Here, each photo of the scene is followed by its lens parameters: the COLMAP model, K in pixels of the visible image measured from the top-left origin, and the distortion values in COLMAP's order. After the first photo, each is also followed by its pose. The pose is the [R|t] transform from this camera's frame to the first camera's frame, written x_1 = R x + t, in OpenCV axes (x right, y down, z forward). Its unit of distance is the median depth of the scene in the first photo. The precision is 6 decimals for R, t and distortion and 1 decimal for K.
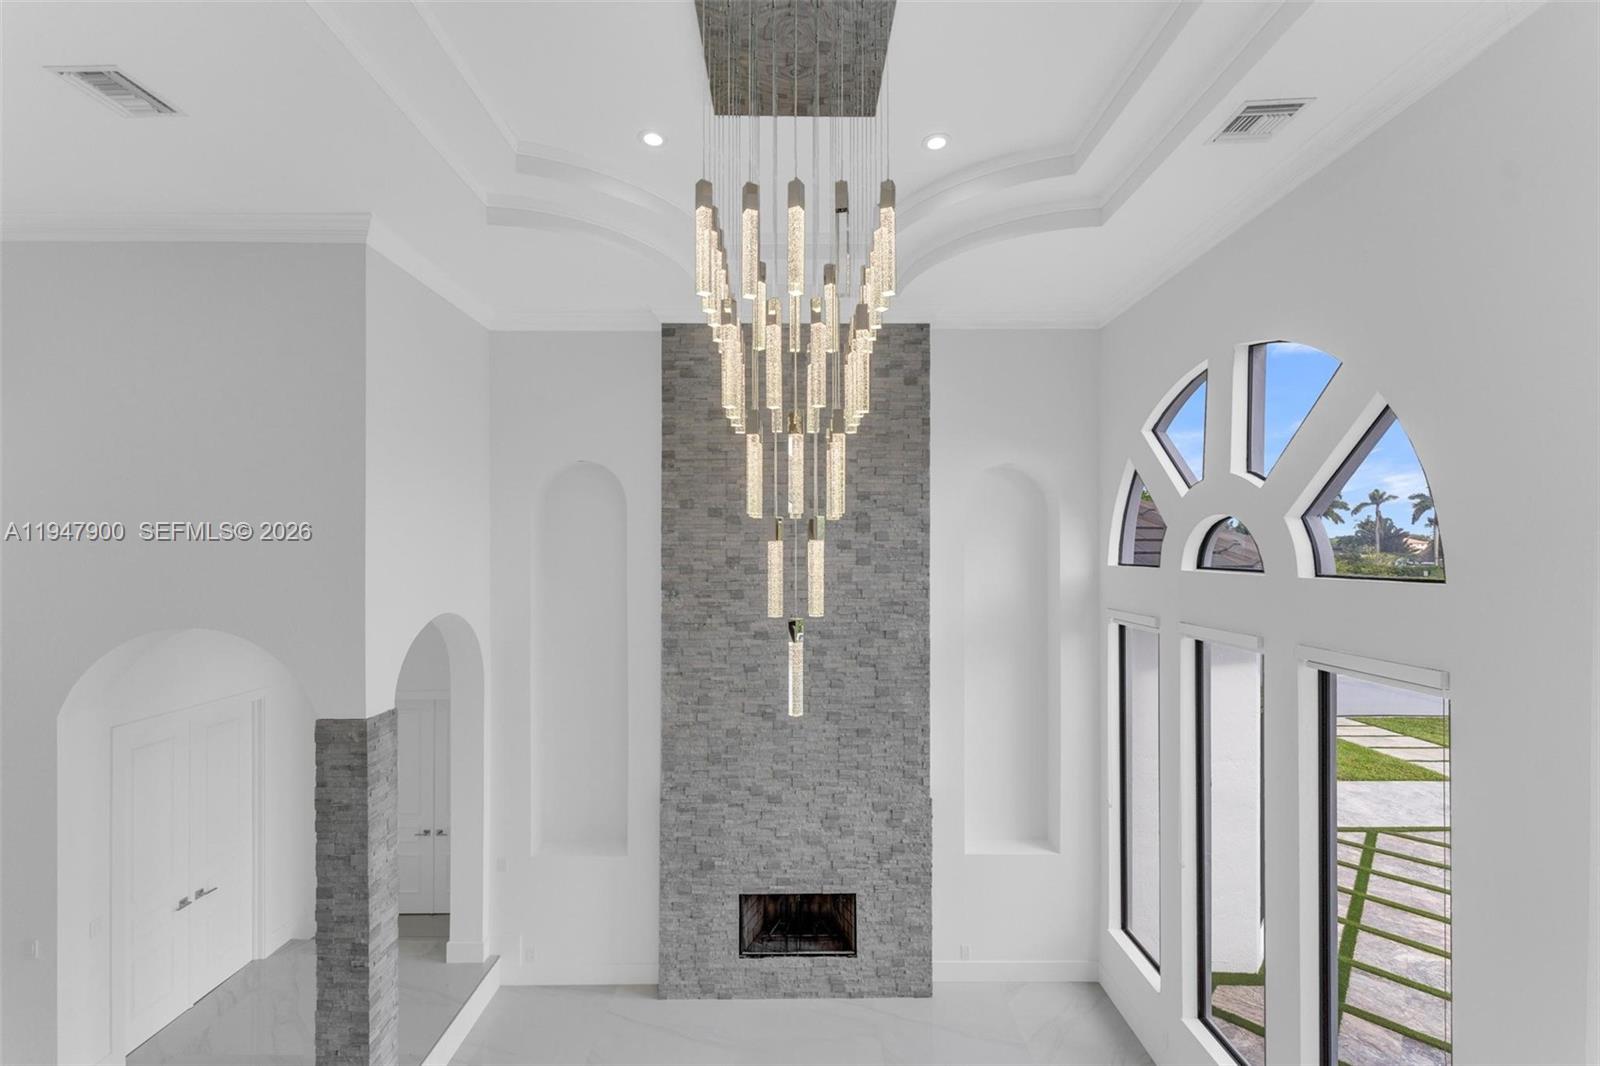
lens RADIAL K [[646.7, 0, 800.5], [0, 646.7, 545.9], [0, 0, 1]] dist [-0.003230, 0.000051]
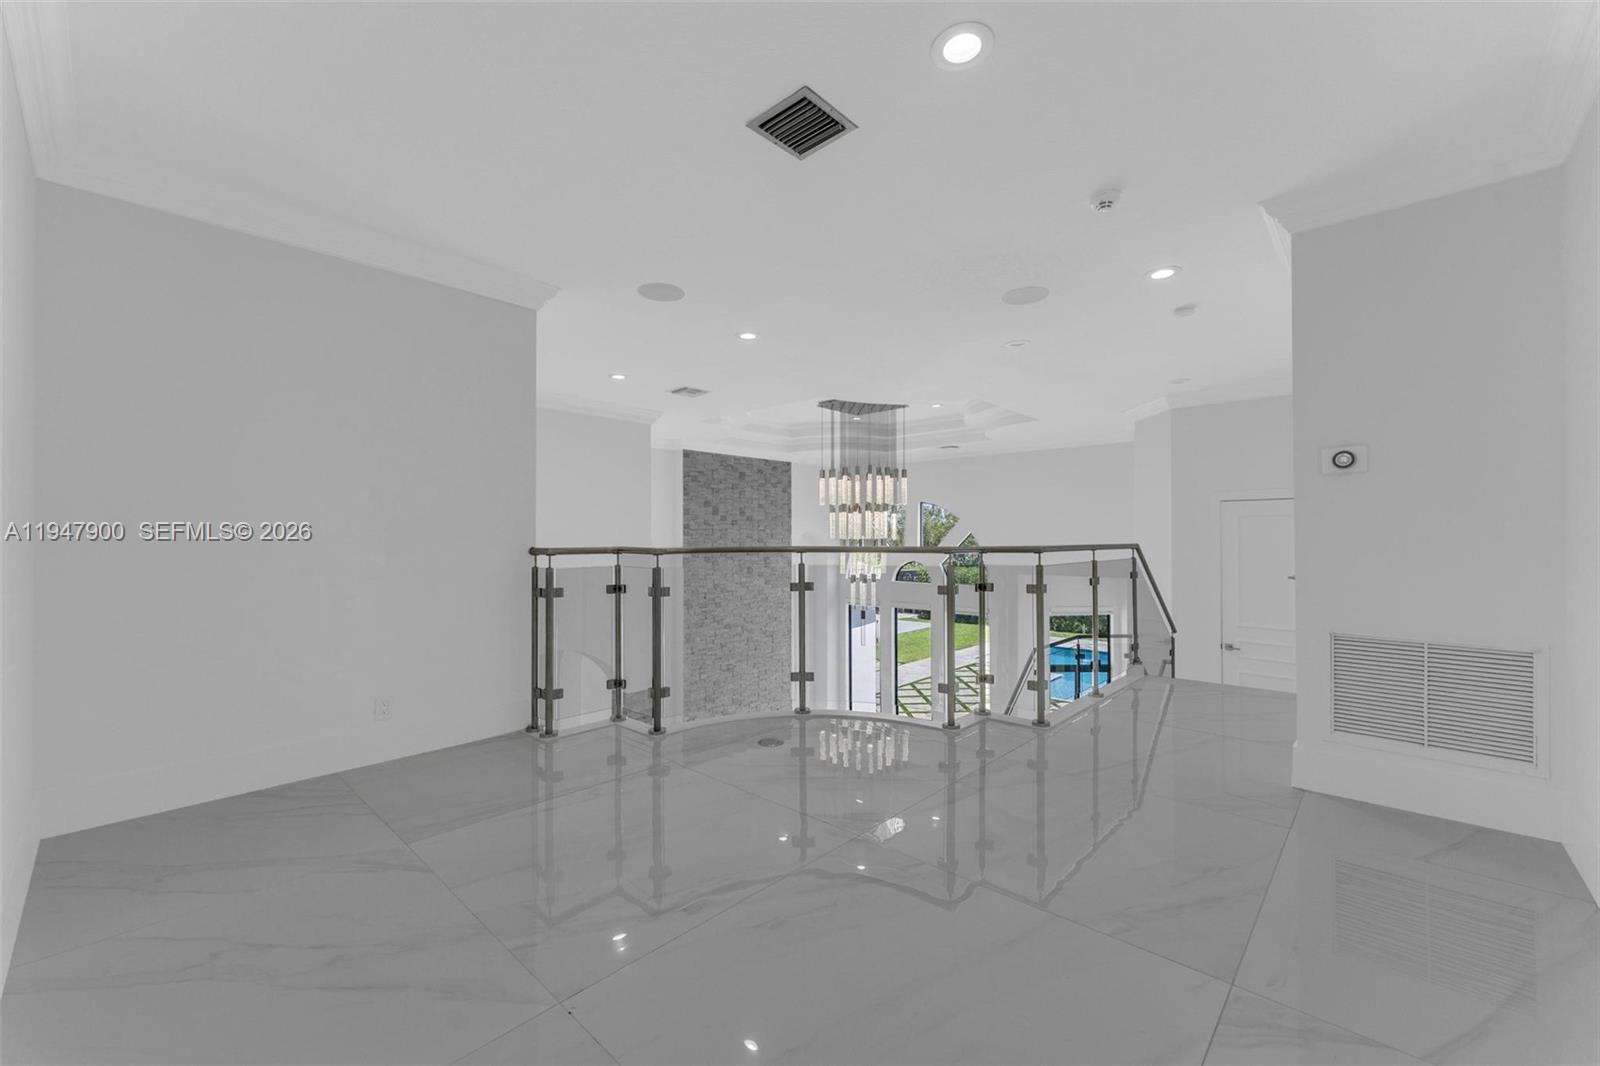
lens RADIAL K [[646.7, 0, 797.3], [0, 646.7, 524.9], [0, 0, 1]] dist [-0.003230, 0.000051]
pose [[0.688572, 0.013719, 0.725038, -1.246421], [-0.002358, 0.999858, -0.016679, -0.116821], [-0.725164, 0.009775, 0.688507, -0.396580]]
